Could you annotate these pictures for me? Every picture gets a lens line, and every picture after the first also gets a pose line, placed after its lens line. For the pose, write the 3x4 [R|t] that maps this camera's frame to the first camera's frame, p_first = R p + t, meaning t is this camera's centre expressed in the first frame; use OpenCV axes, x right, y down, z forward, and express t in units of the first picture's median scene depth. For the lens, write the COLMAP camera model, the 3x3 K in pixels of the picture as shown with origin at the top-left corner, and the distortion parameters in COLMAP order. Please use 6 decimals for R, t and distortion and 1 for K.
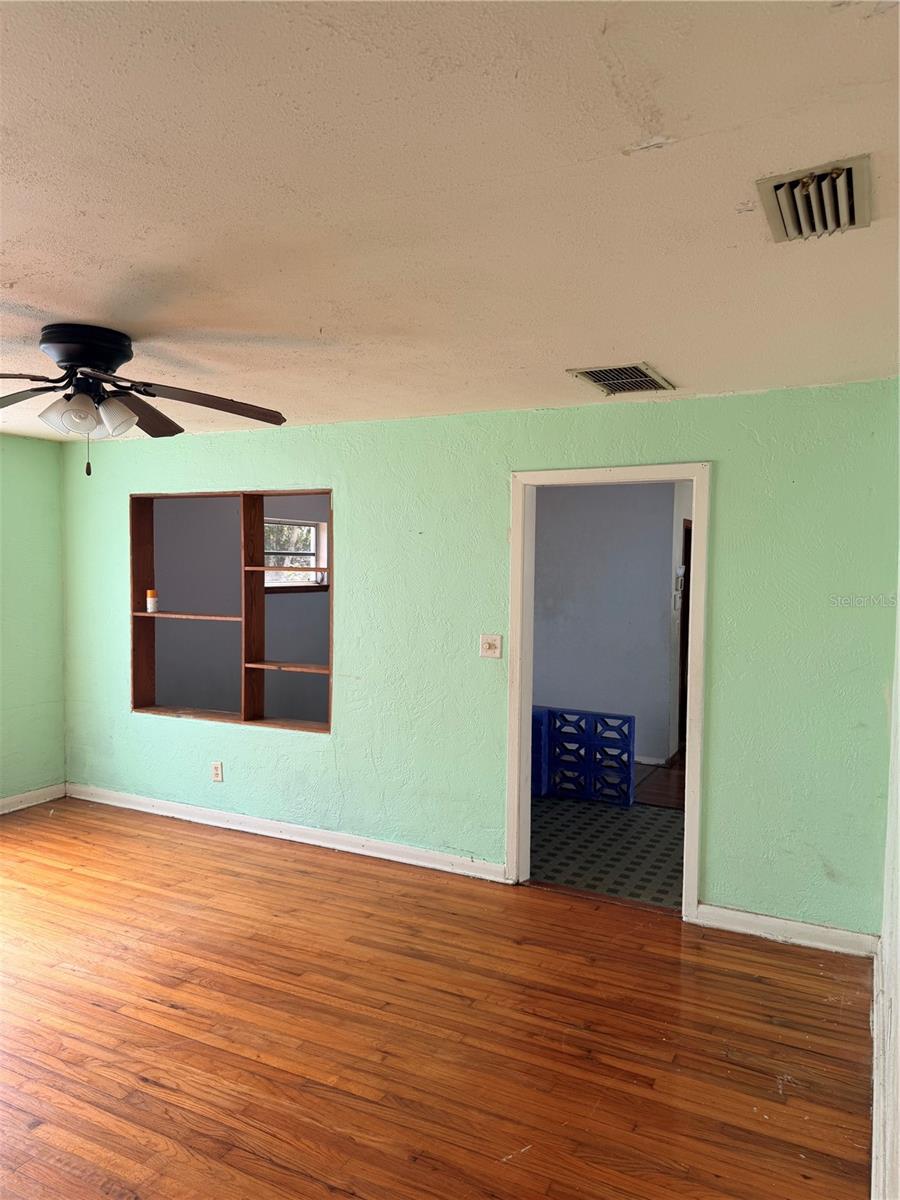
lens RADIAL K [[827.6, 0, 453.0], [0, 827.6, 606.7], [0, 0, 1]] dist [0.053345, -0.095567]
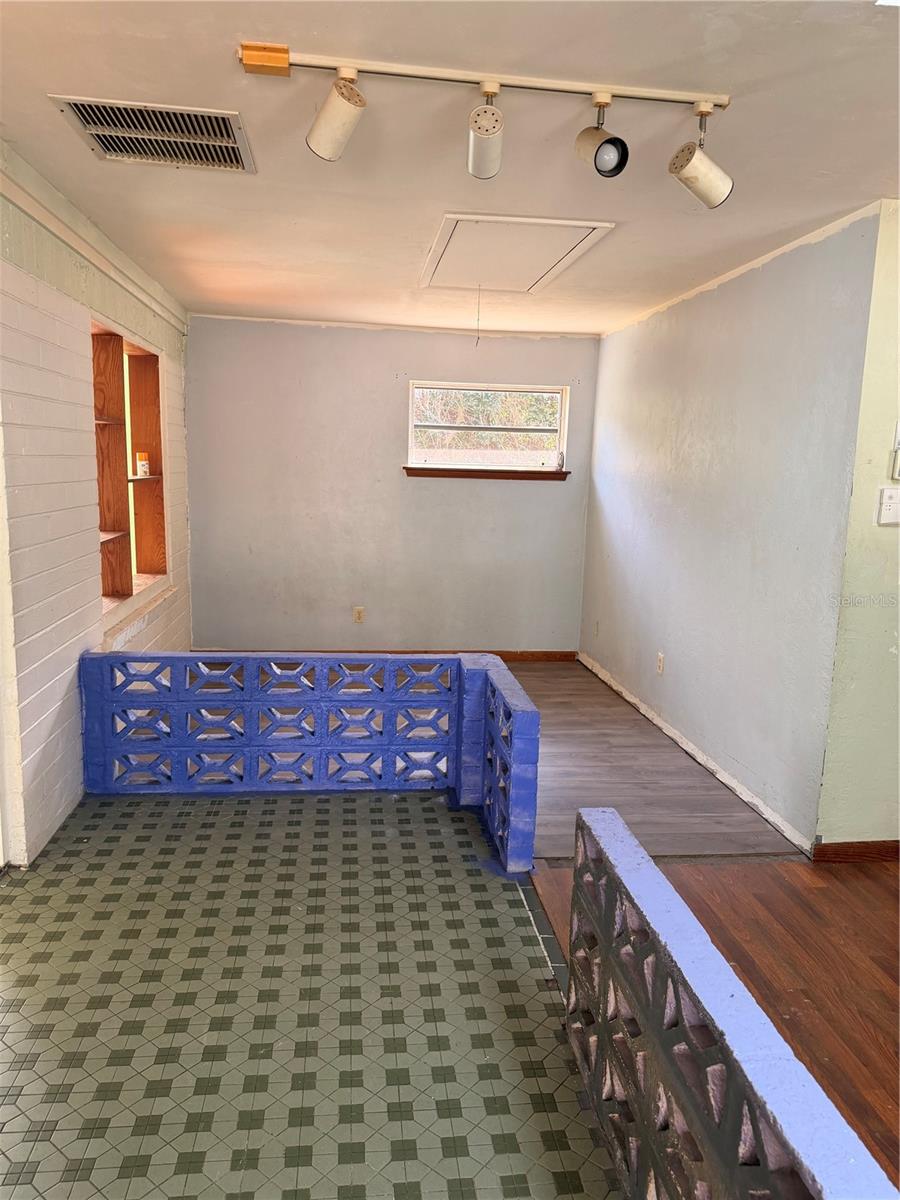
lens RADIAL K [[827.6, 0, 453.0], [0, 827.6, 606.7], [0, 0, 1]] dist [0.053345, -0.095567]
pose [[0.557461, 0.149319, -0.816665, 0.734311], [-0.053927, 0.988128, 0.143859, -0.014803], [0.828450, -0.036156, 0.558895, 0.796297]]
